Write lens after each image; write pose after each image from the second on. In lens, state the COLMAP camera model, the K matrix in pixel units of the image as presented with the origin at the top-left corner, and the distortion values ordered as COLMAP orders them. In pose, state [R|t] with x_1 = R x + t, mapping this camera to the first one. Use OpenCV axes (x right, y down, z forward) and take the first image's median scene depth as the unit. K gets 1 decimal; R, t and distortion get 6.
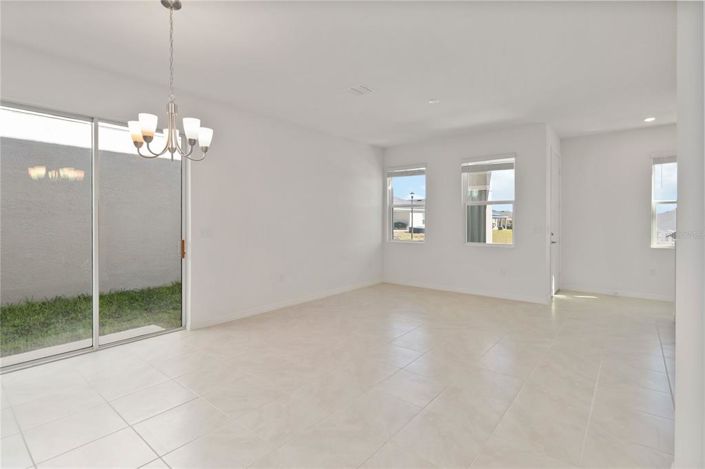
lens RADIAL K [[342.3, 0, 354.0], [0, 342.3, 222.1], [0, 0, 1]] dist [-0.002483, -0.000409]
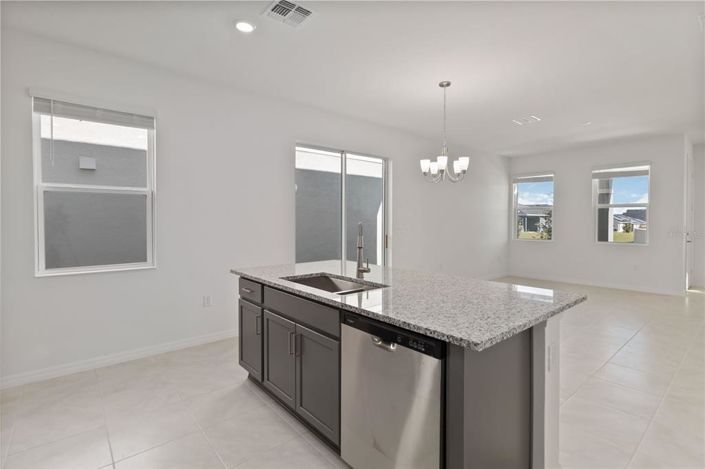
lens RADIAL K [[340.2, 0, 352.5], [0, 340.2, 234.5], [0, 0, 1]] dist [-0.015014, -0.000020]
pose [[0.981489, 0.008401, -0.191336, -0.240399], [-0.001886, 0.999413, 0.034205, 0.000187], [0.191511, -0.033211, 0.980928, -0.234231]]
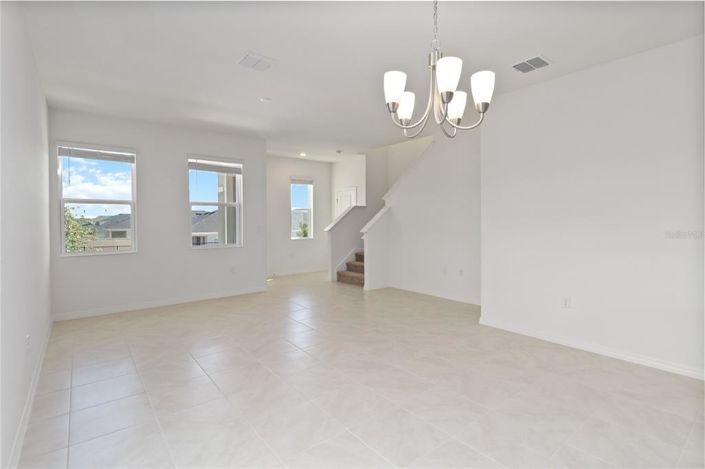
lens RADIAL K [[342.3, 0, 354.0], [0, 342.3, 222.1], [0, 0, 1]] dist [-0.002483, -0.000409]
pose [[0.221168, -0.002356, 0.975233, -0.470367], [0.009862, 0.999951, 0.000179, -0.000074], [-0.975186, 0.009578, 0.221181, 0.374810]]
